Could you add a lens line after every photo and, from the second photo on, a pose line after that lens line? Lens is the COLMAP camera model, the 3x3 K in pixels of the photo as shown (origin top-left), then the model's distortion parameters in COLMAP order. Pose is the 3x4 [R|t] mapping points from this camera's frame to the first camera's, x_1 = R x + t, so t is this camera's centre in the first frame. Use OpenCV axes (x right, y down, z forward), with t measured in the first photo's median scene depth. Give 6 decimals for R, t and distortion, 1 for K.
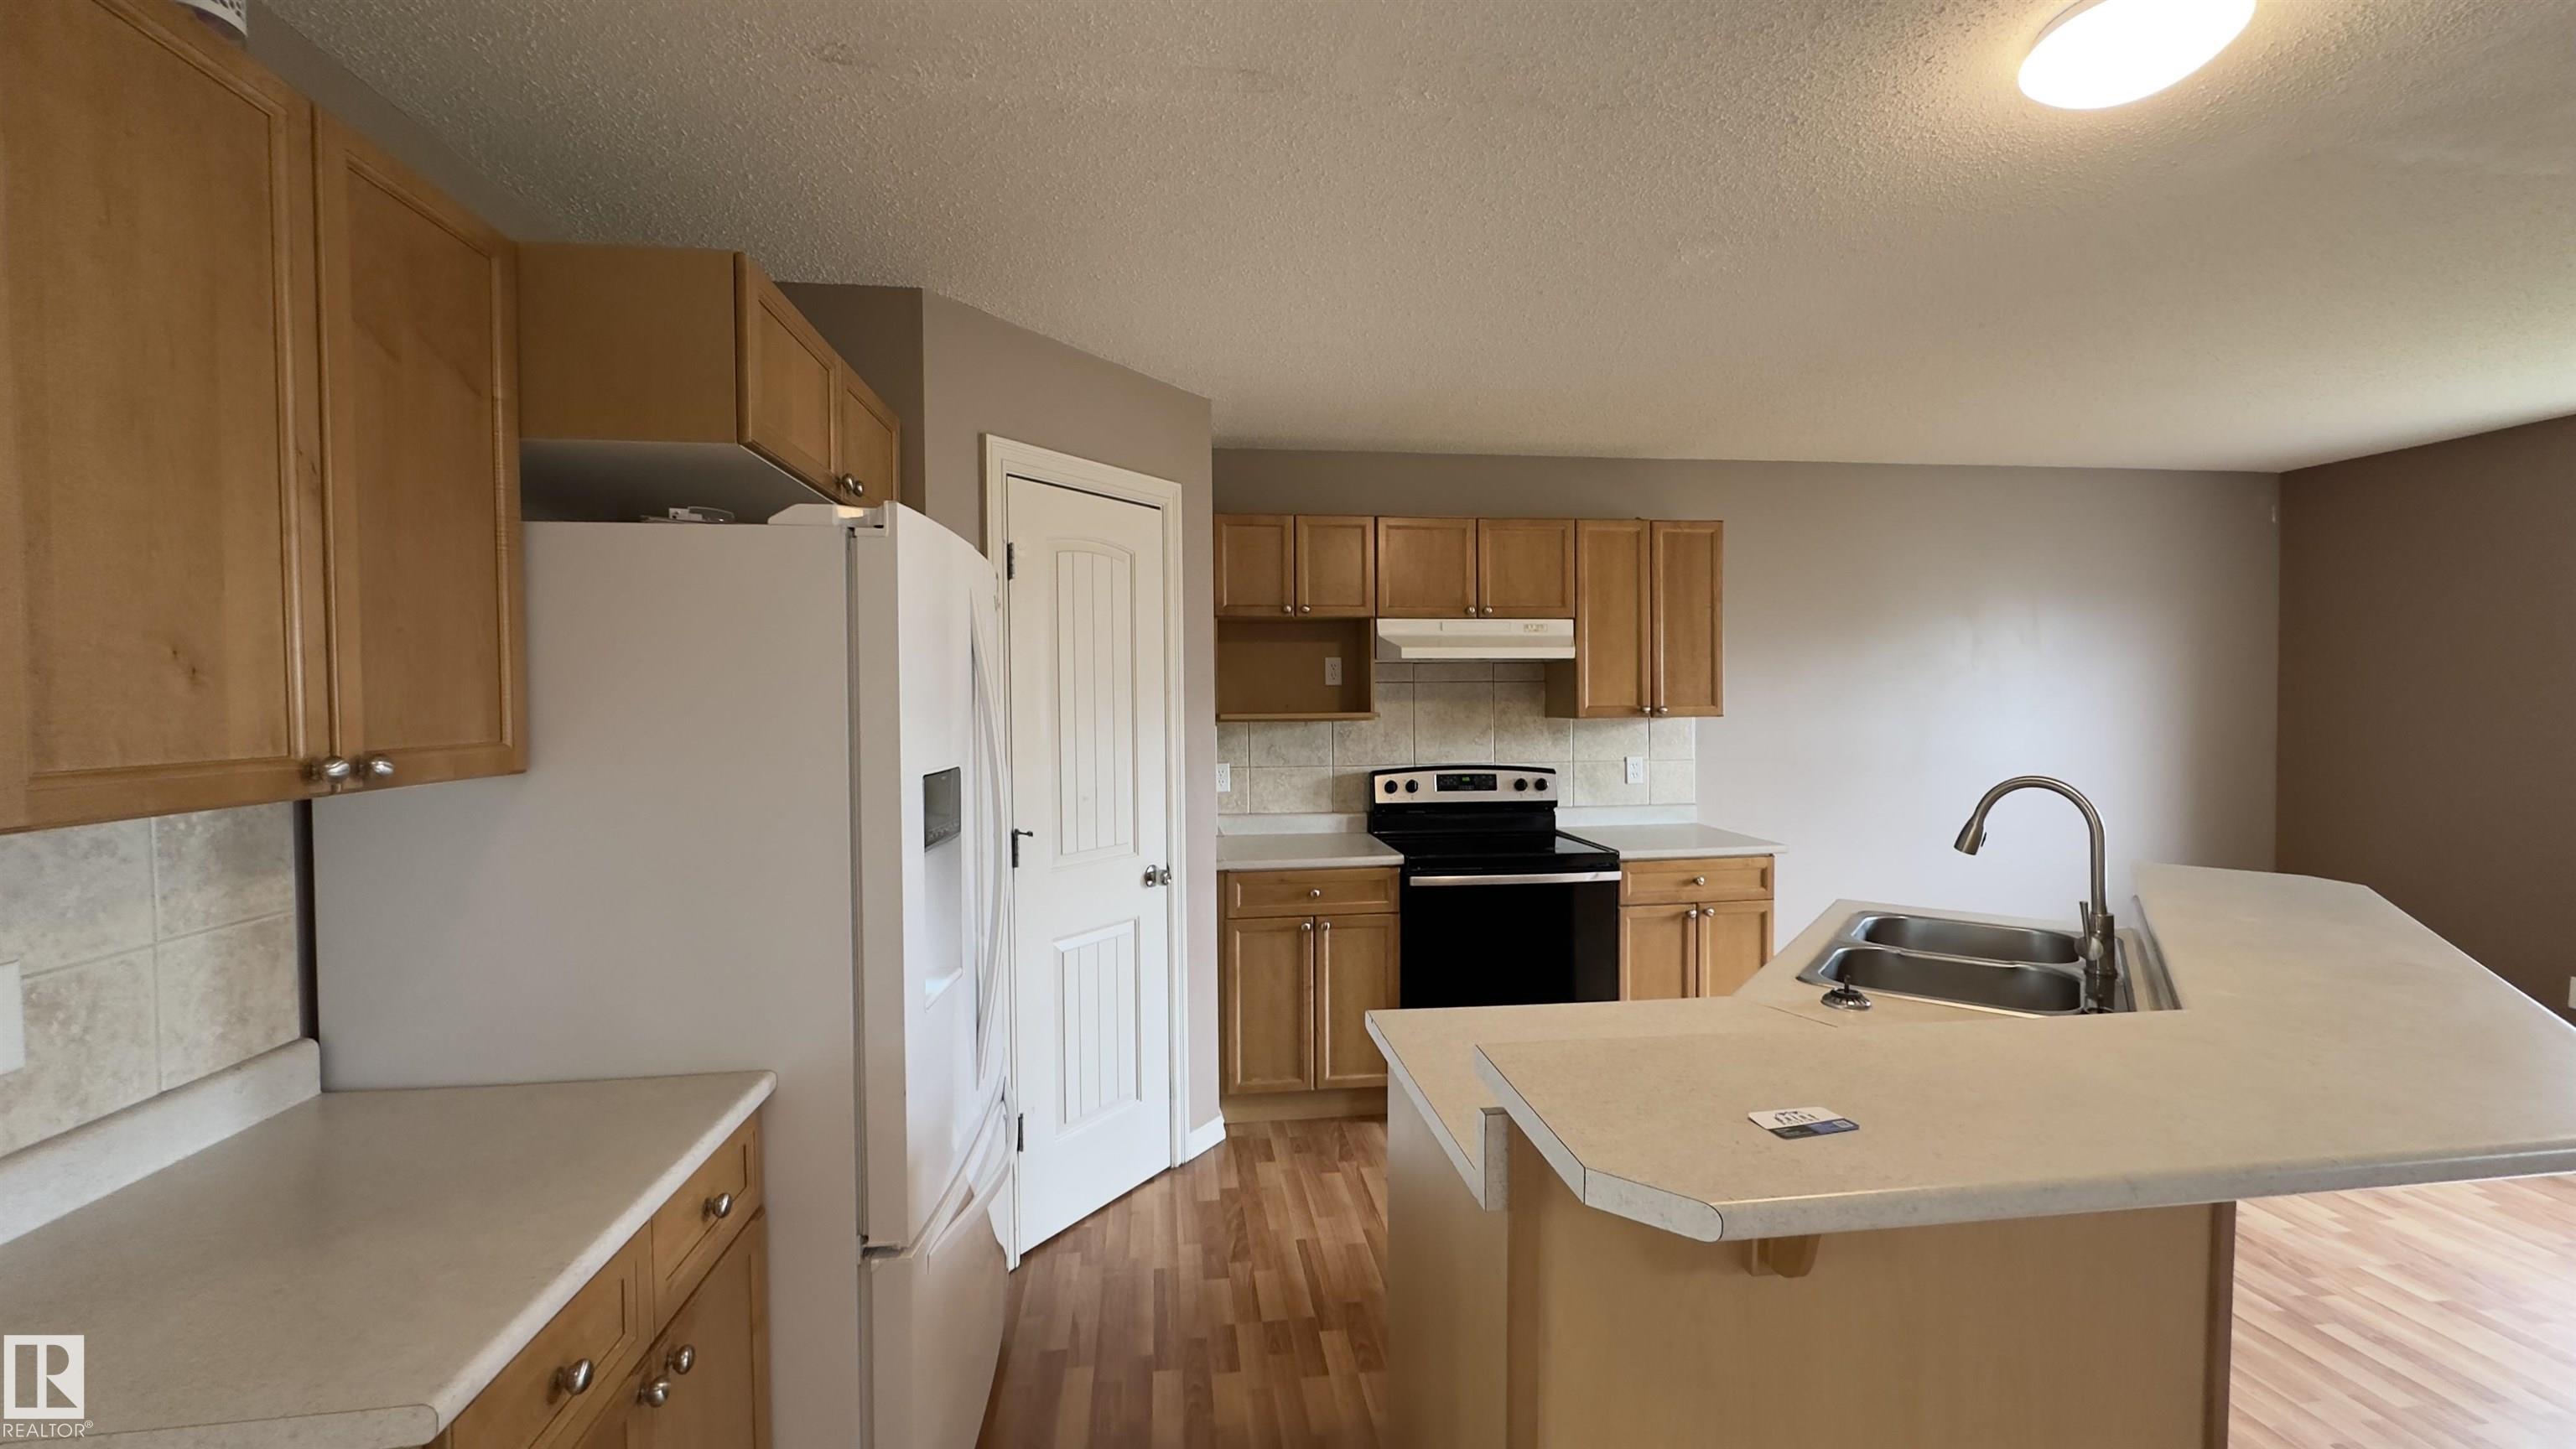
lens RADIAL K [[1026.8, 0, 1286.2], [0, 1026.8, 724.5], [0, 0, 1]] dist [-0.001959, -0.000126]
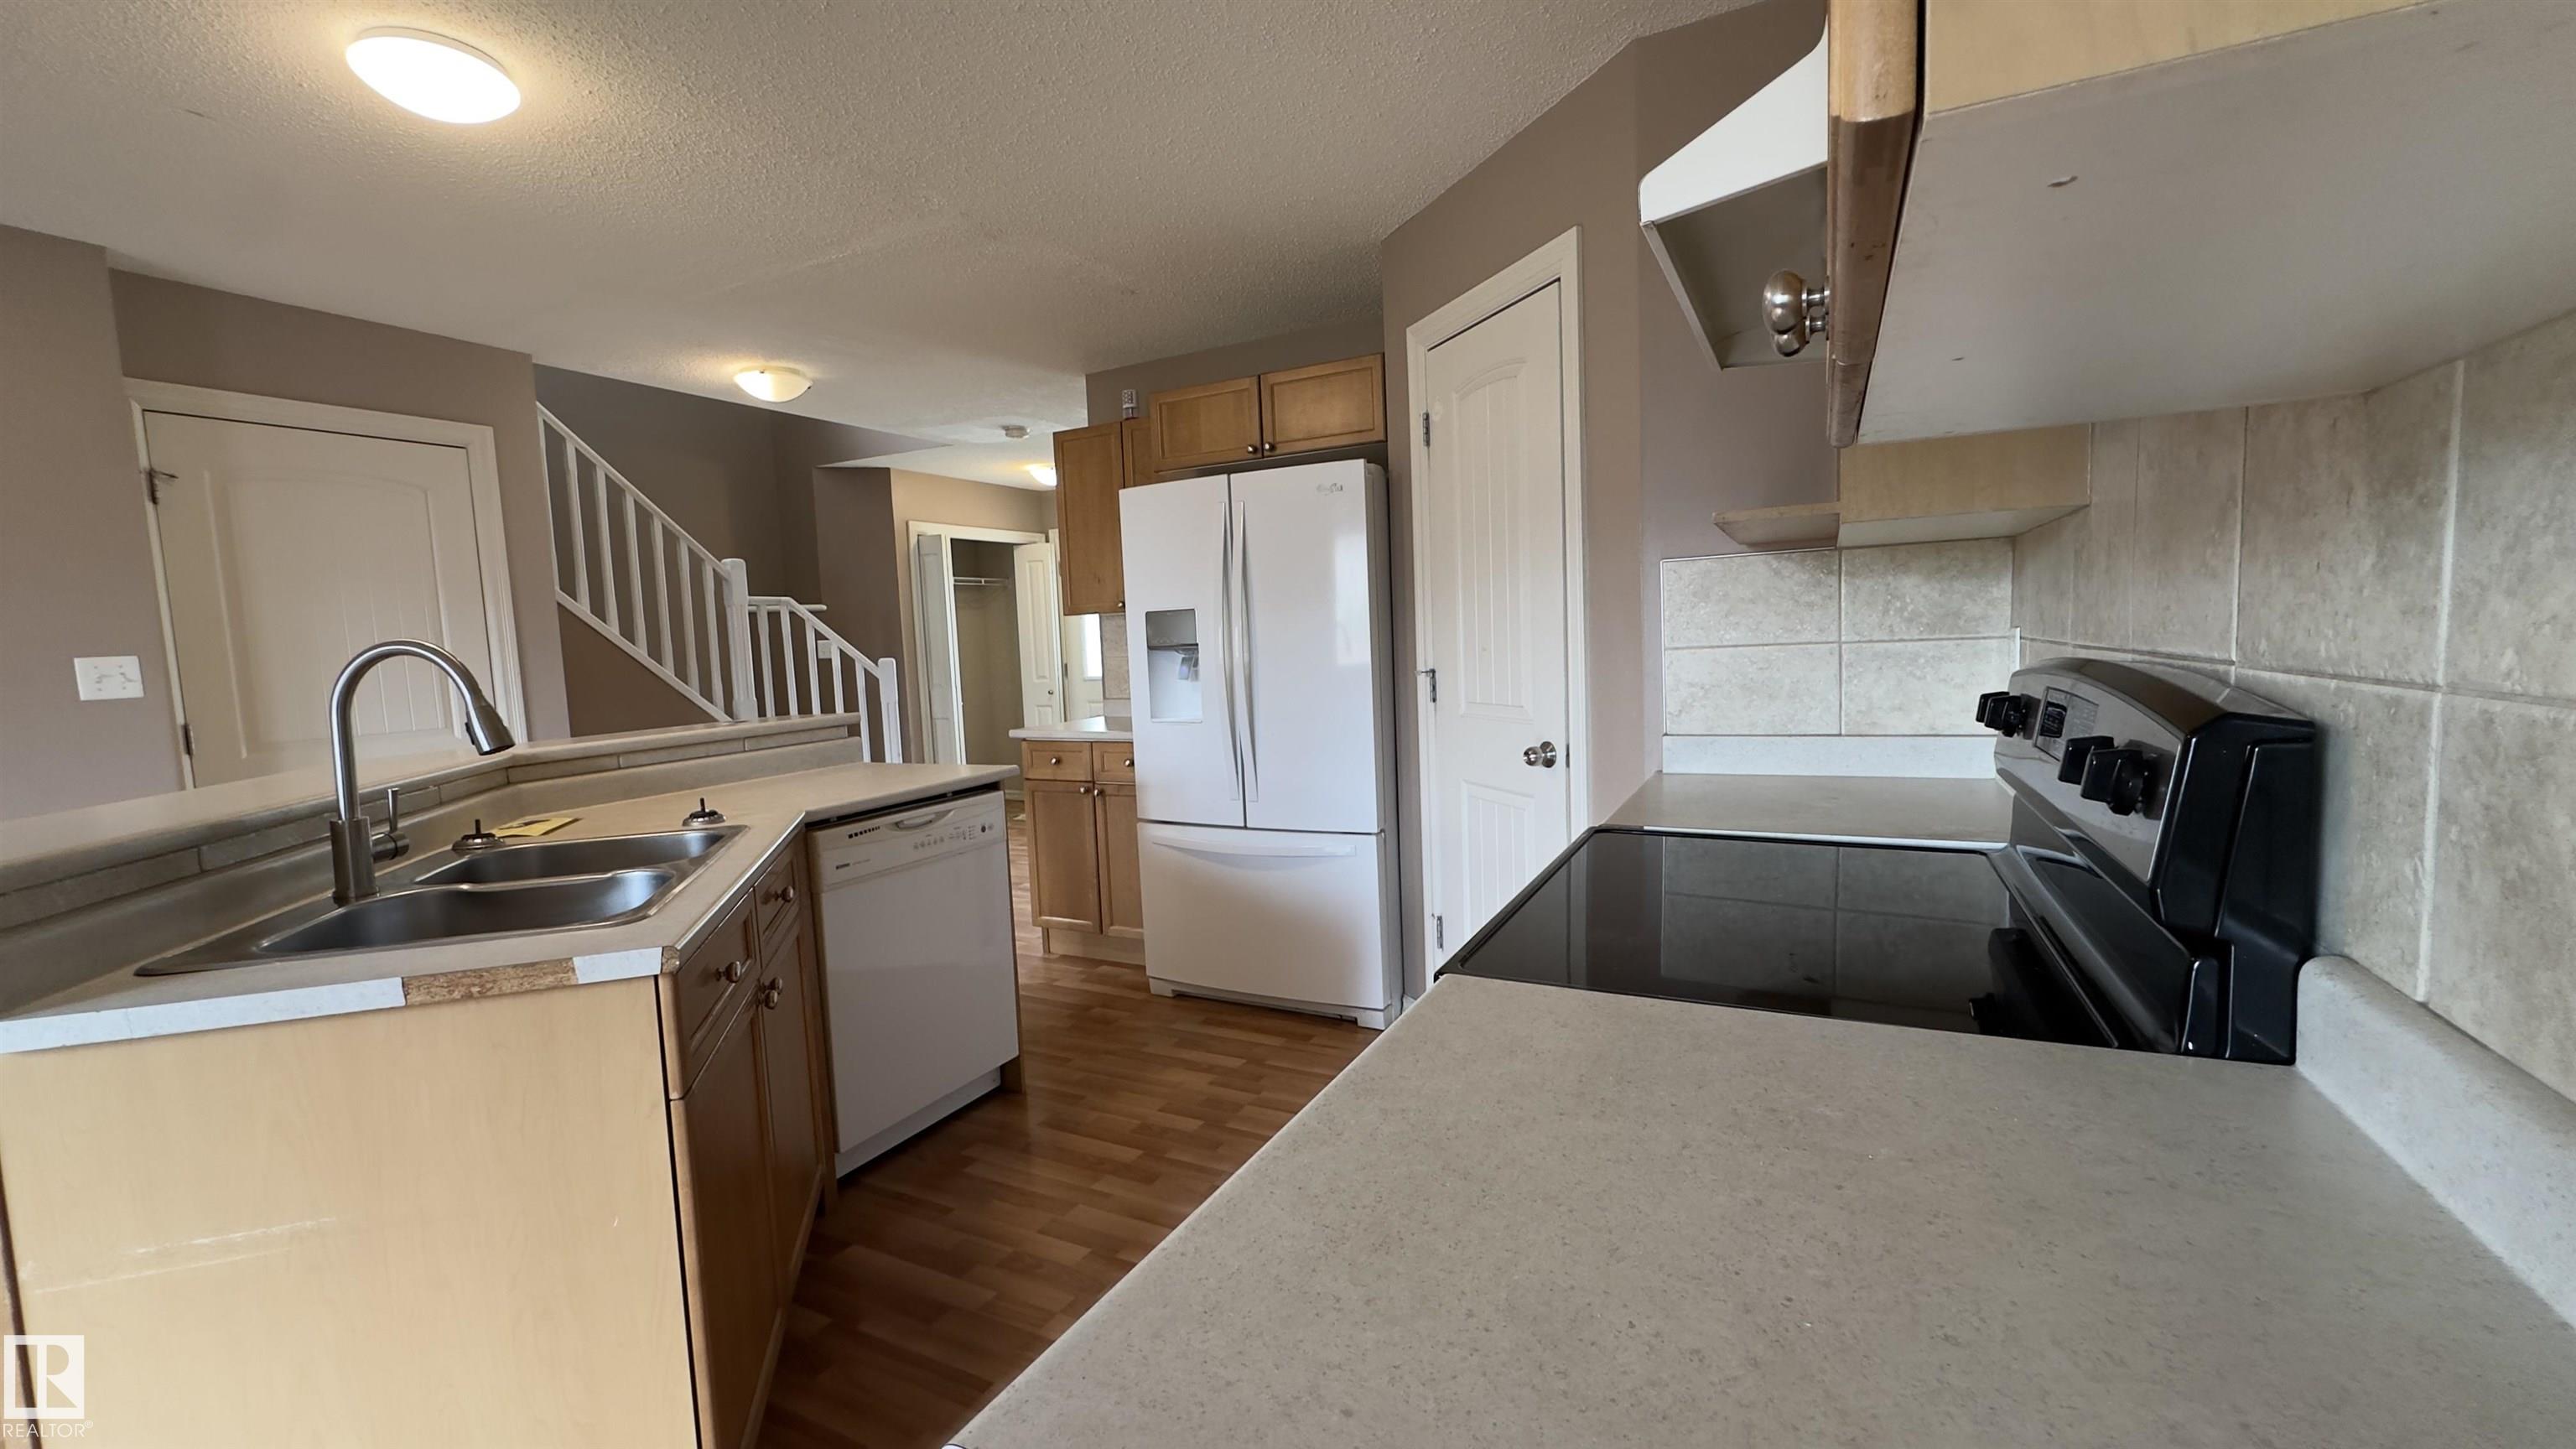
lens RADIAL K [[1026.8, 0, 1286.2], [0, 1026.8, 724.5], [0, 0, 1]] dist [-0.001959, -0.000126]
pose [[-0.566229, 0.102694, -0.817825, 0.521366], [0.022695, 0.993775, 0.109074, 0.024303], [0.823935, 0.043200, -0.565035, 1.030376]]
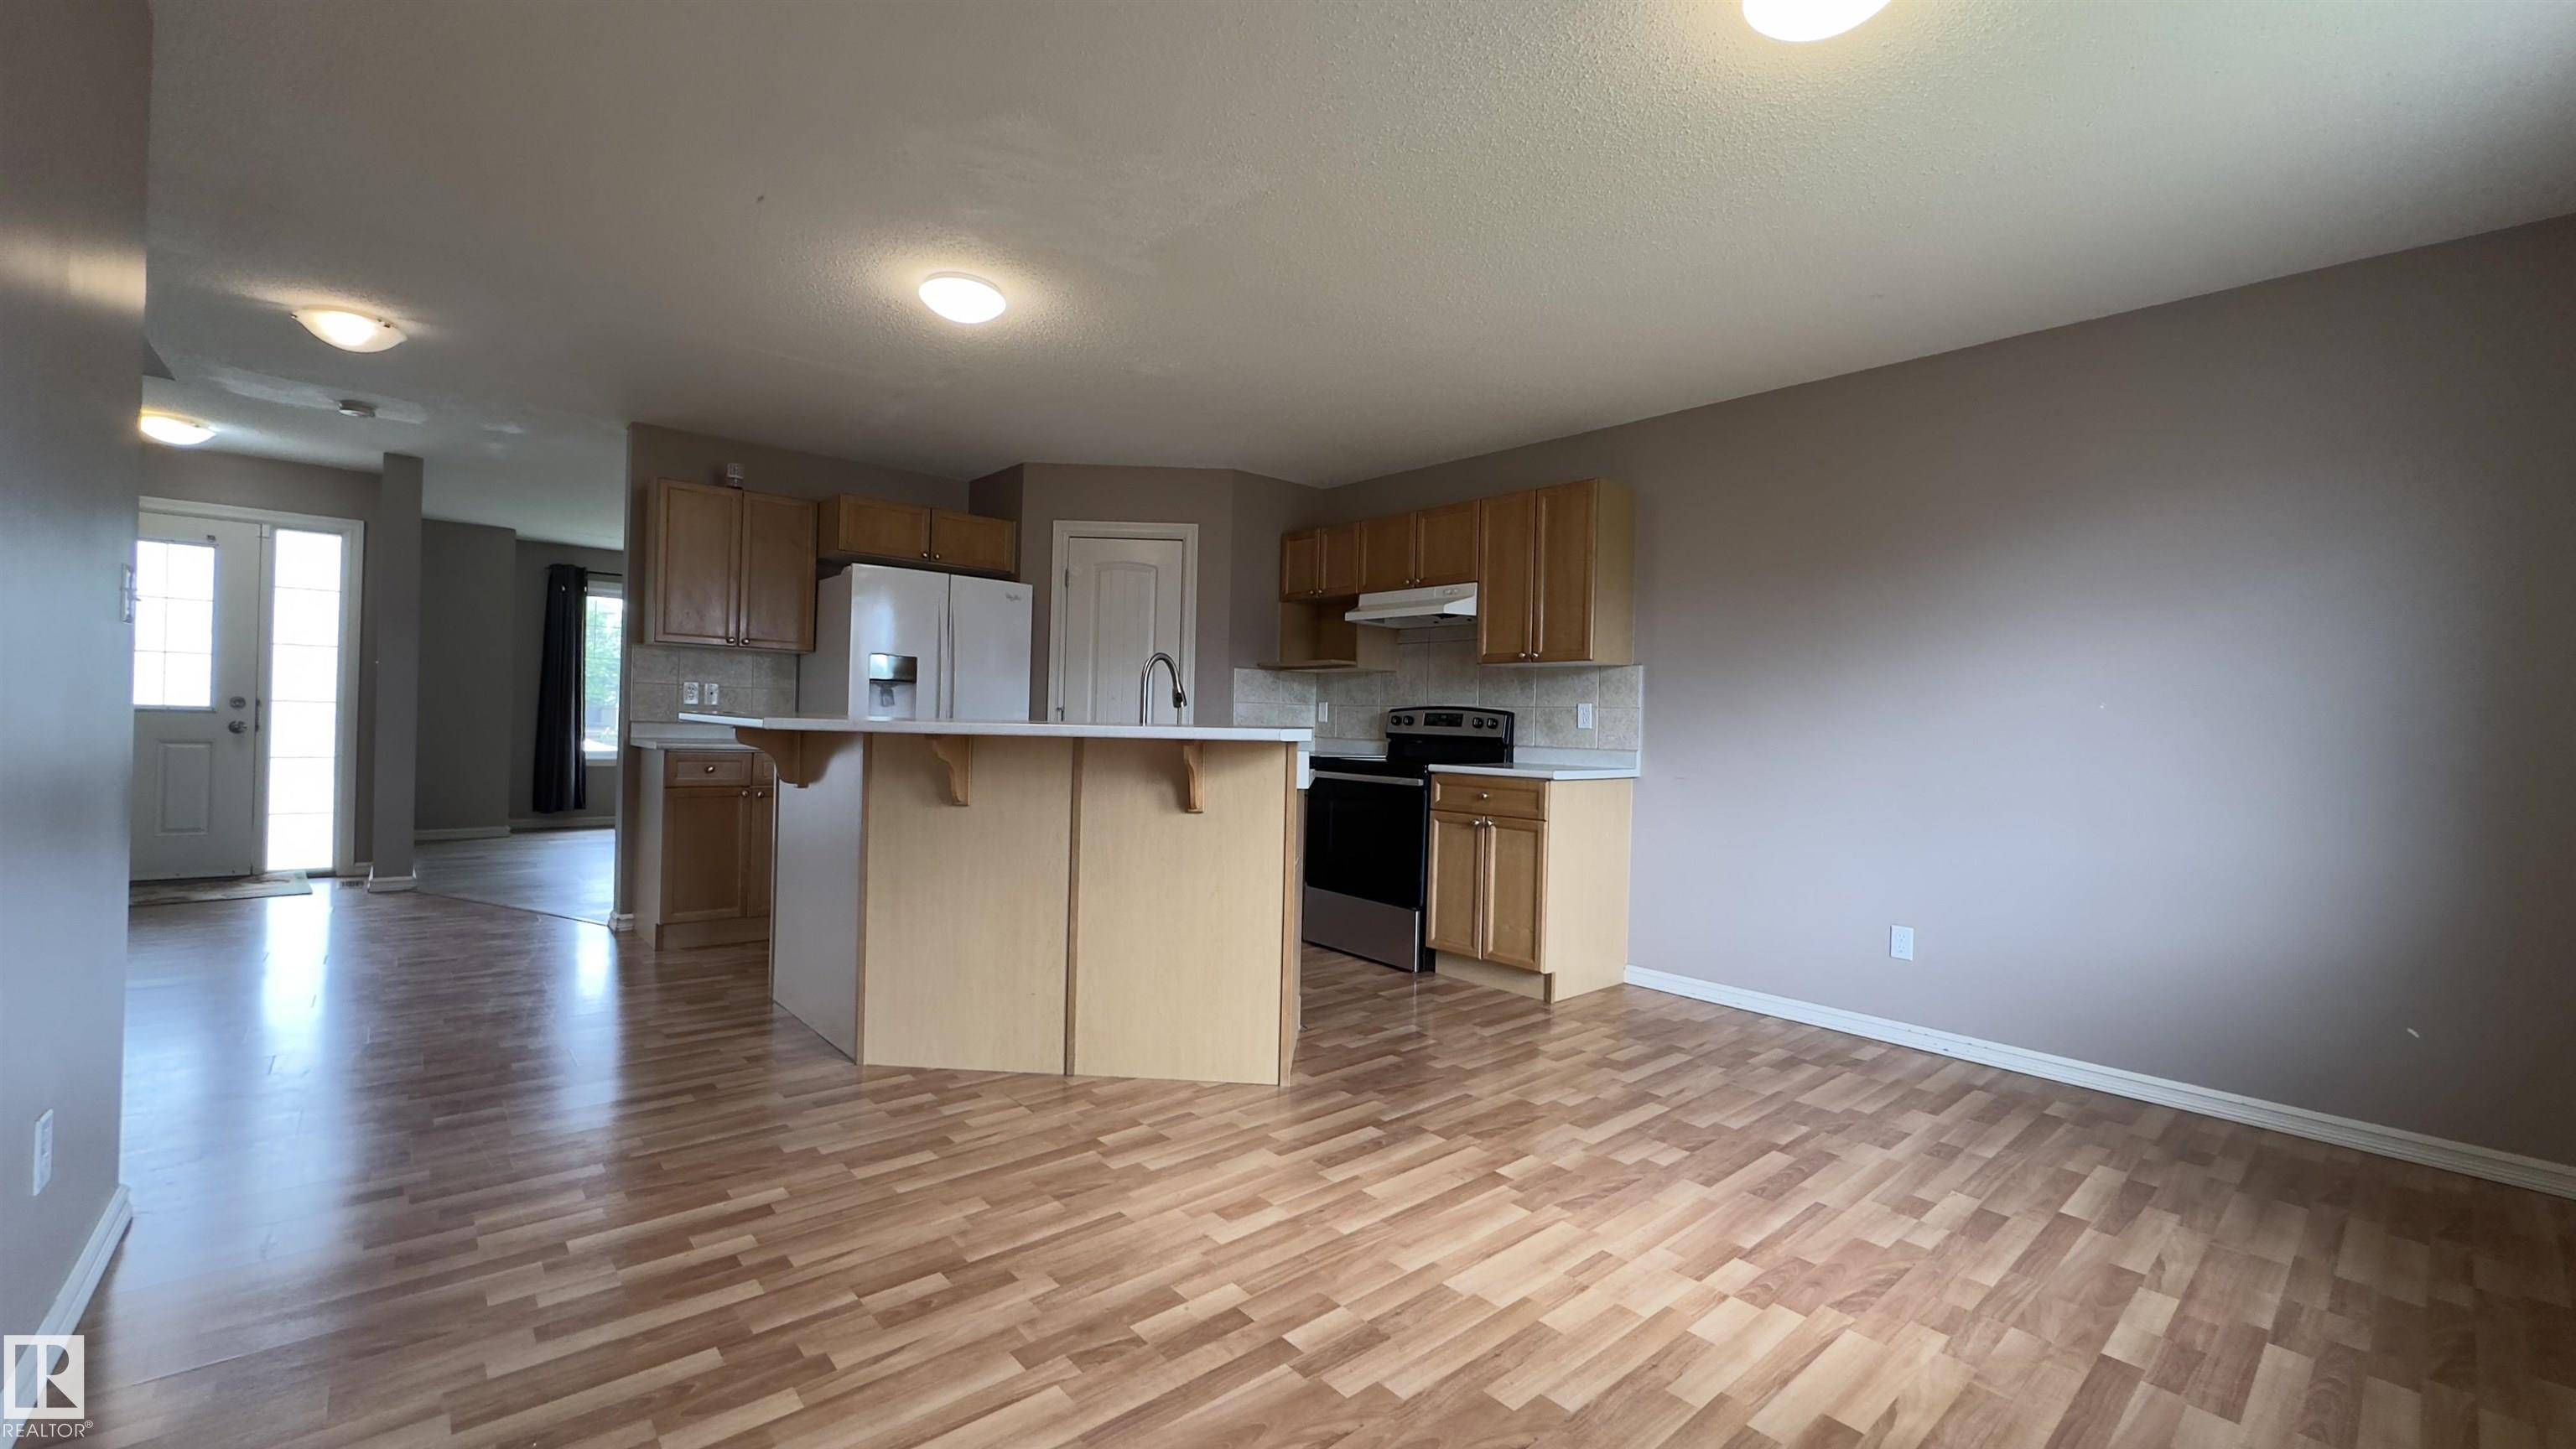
lens RADIAL K [[1026.8, 0, 1286.2], [0, 1026.8, 724.5], [0, 0, 1]] dist [-0.001959, -0.000126]
pose [[0.561585, 0.025506, -0.827026, 1.157278], [-0.057318, 0.998323, -0.008132, 0.087427], [0.825431, 0.051970, 0.562105, 0.143996]]
